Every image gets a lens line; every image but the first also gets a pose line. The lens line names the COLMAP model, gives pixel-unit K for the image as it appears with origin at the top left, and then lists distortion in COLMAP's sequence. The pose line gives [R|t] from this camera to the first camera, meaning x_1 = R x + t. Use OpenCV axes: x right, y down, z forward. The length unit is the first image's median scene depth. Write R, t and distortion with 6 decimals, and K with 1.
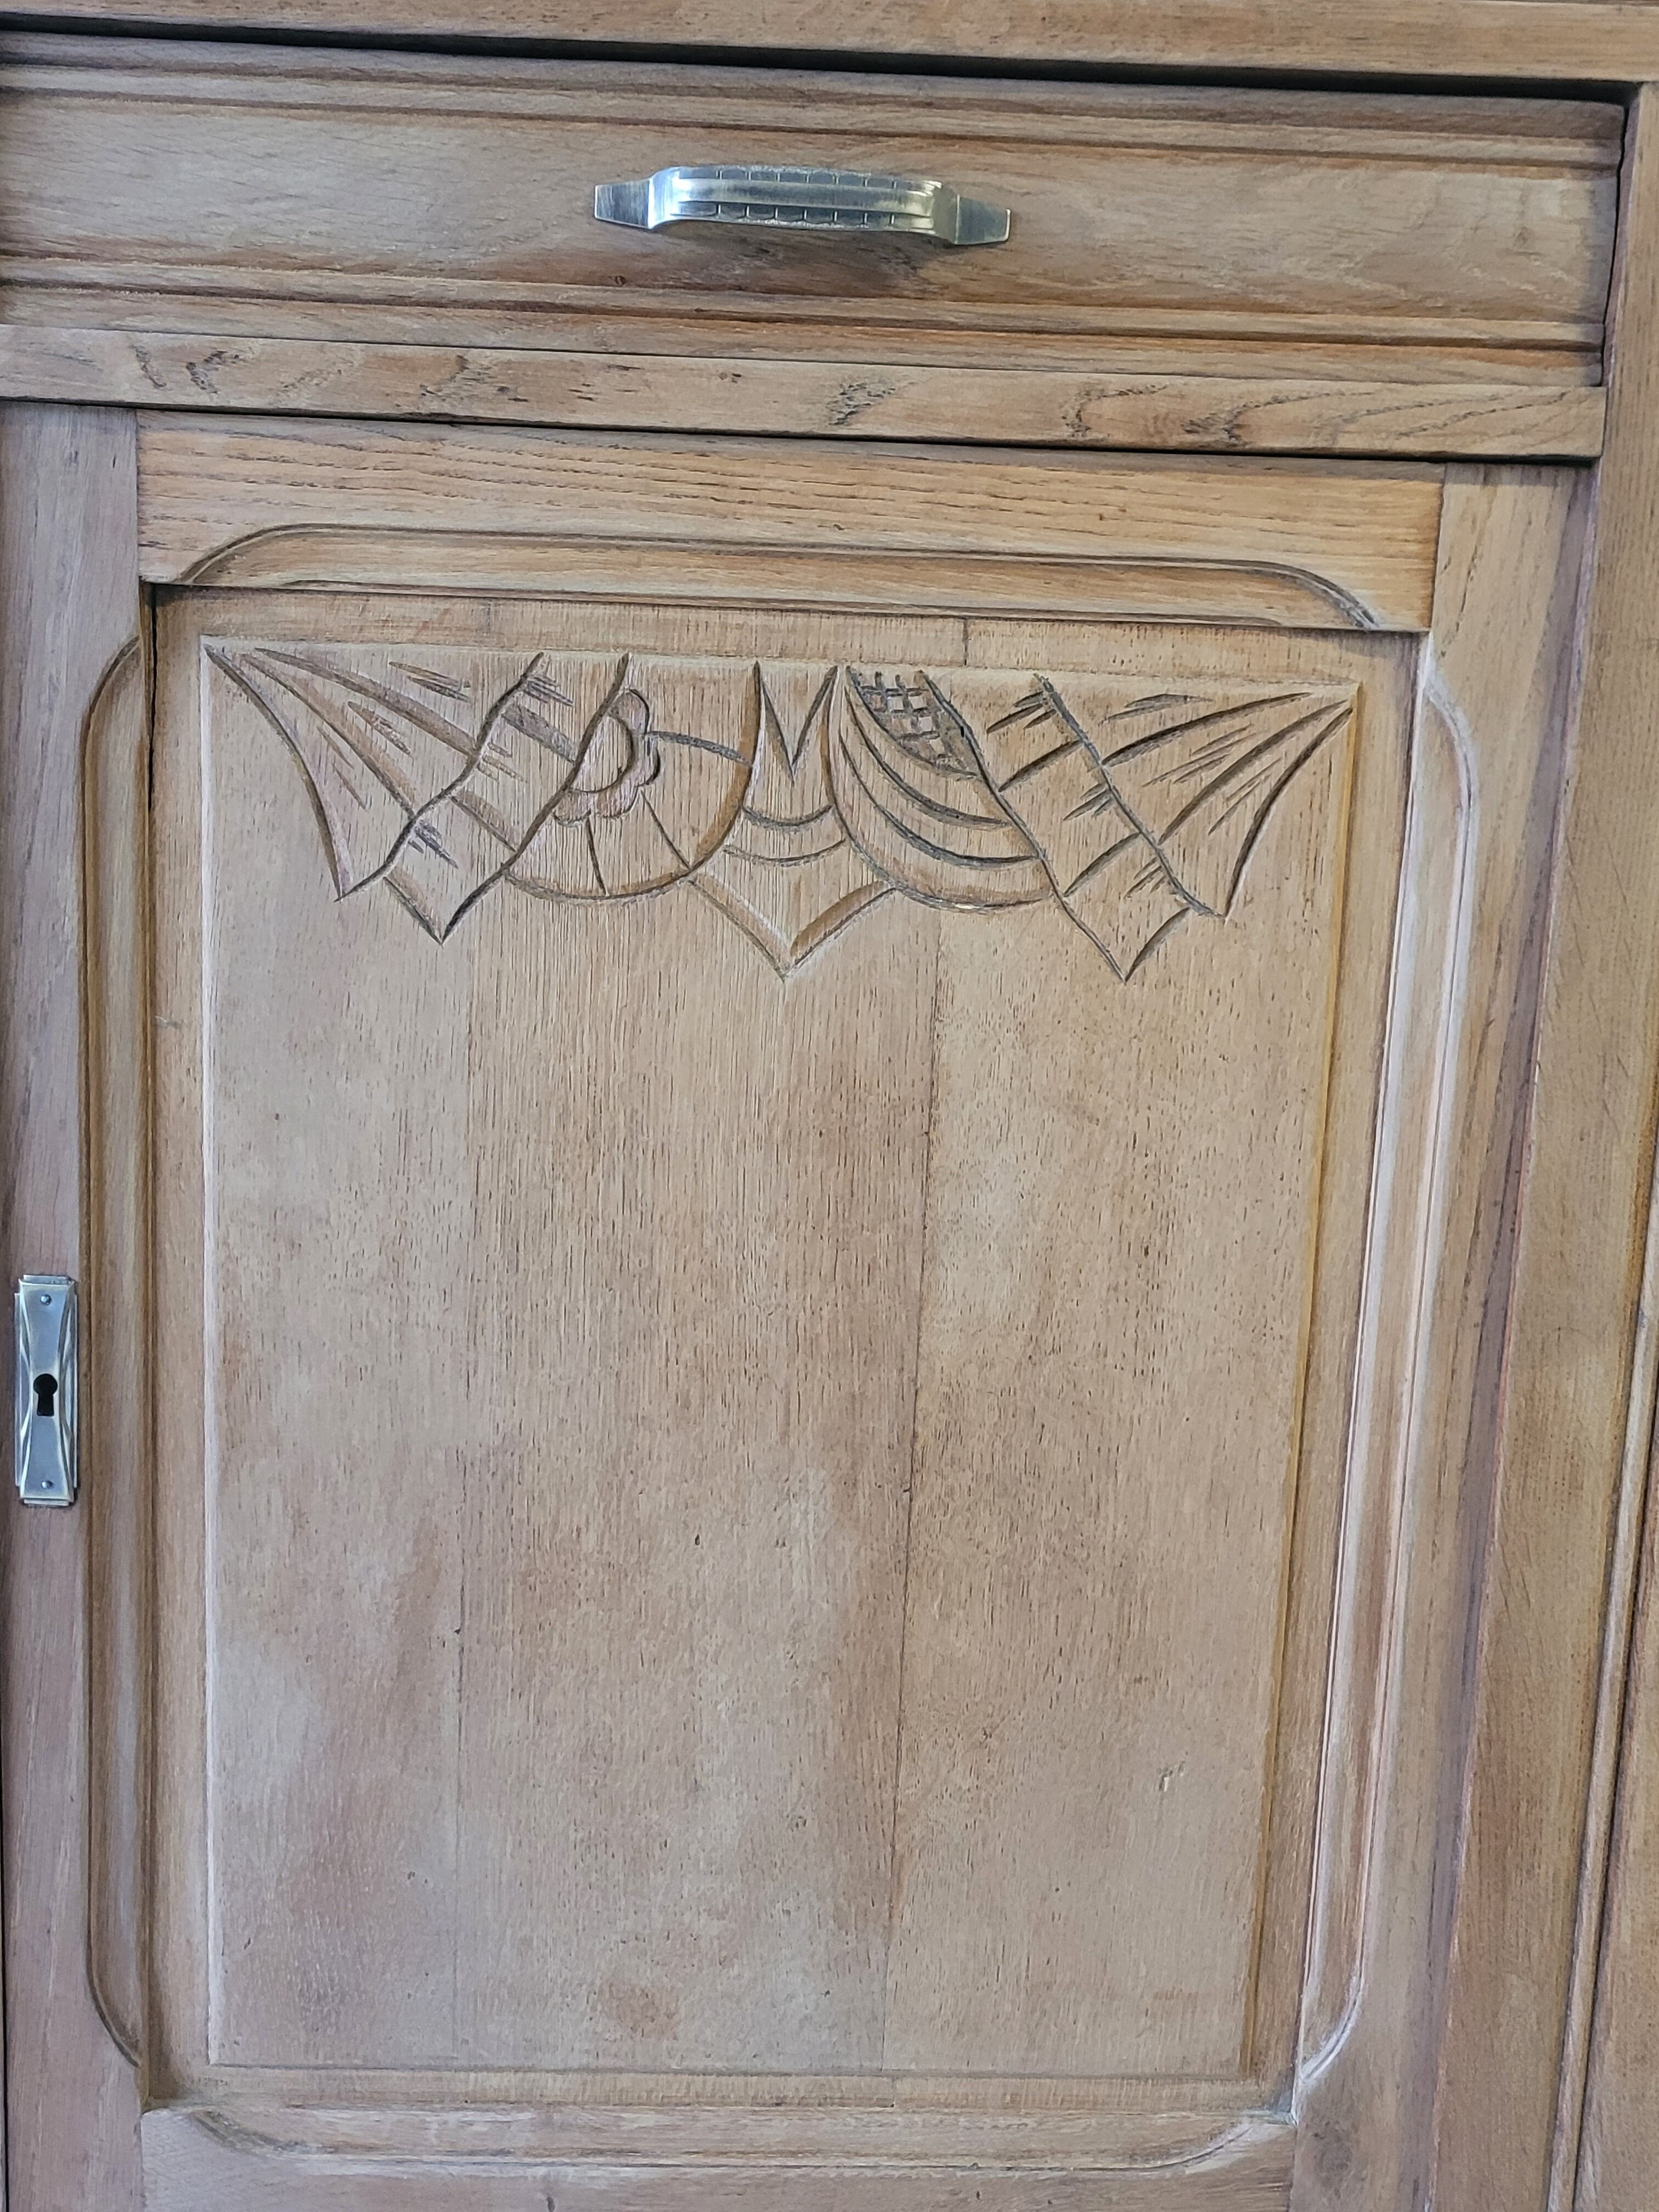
lens RADIAL K [[2145.2, 0, 797.5], [0, 2145.2, 1107.9], [0, 0, 1]] dist [0.052891, -0.040679]
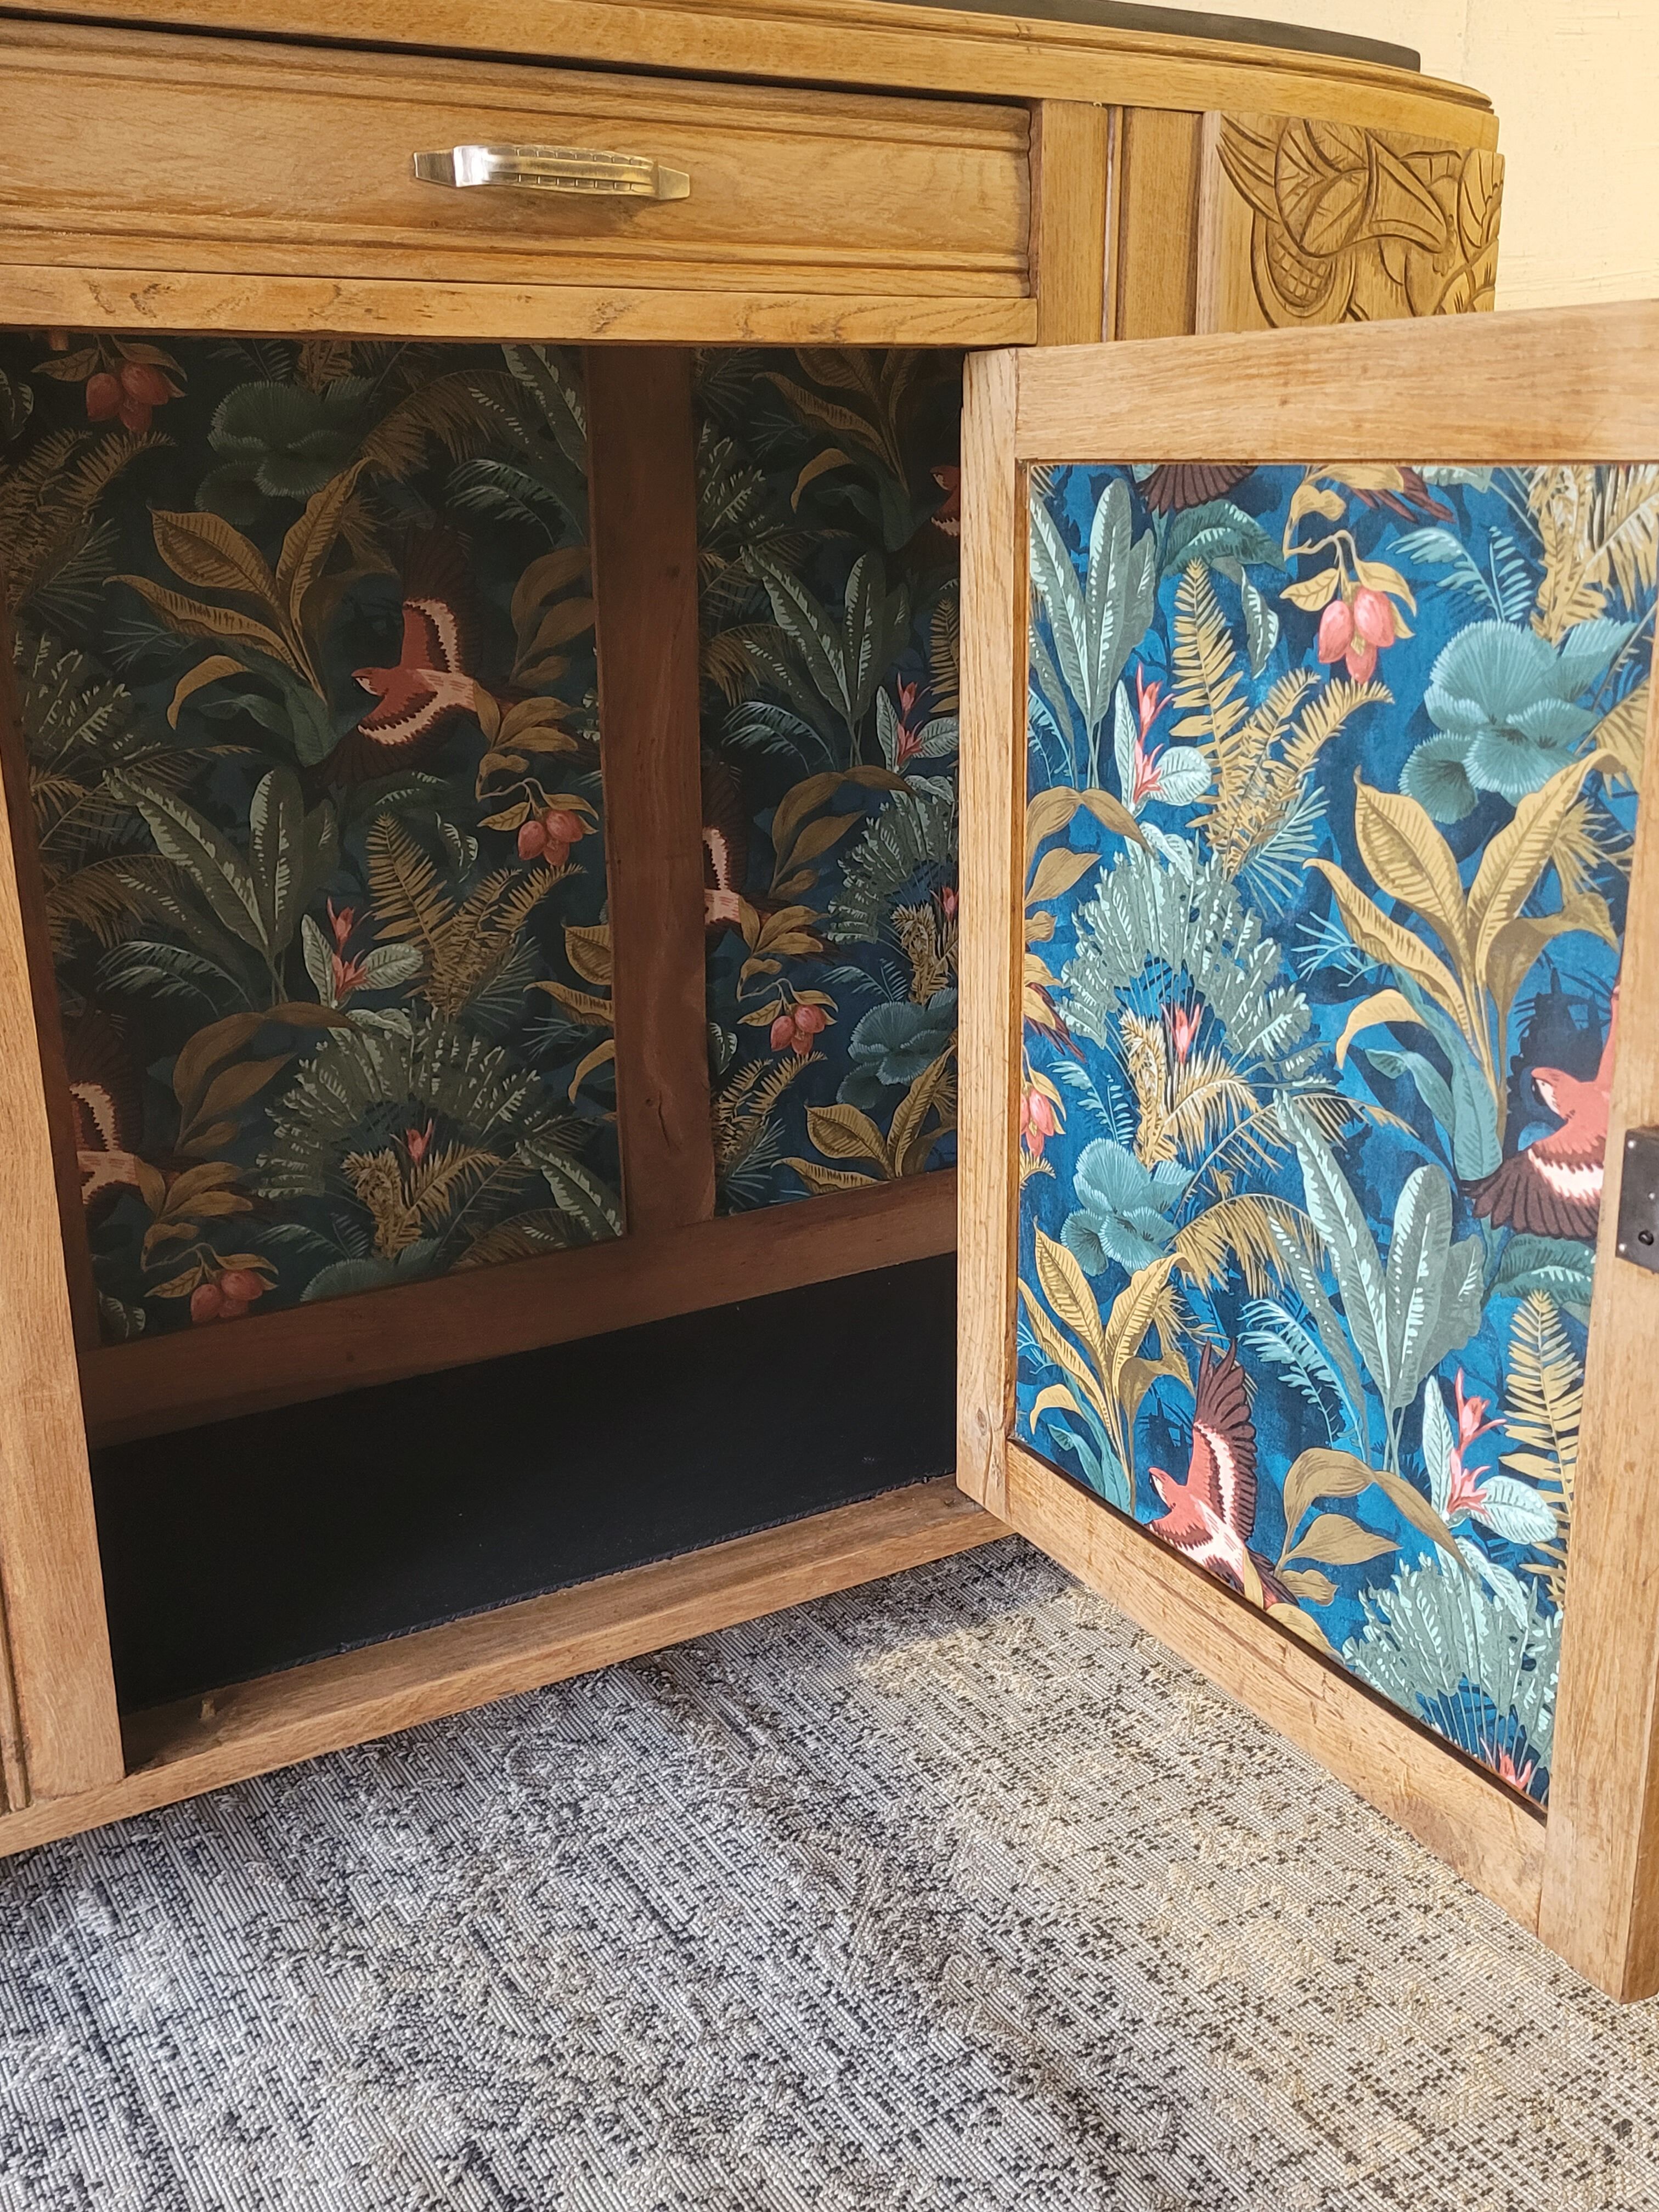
lens RADIAL K [[2147.7, 0, 848.5], [0, 2147.7, 1124.0], [0, 0, 1]] dist [0.065716, -0.050444]
pose [[0.863778, -0.191014, 0.466263, -0.574159], [0.123389, 0.977371, 0.171815, -0.032333], [-0.488531, -0.090879, 0.867801, -0.343168]]
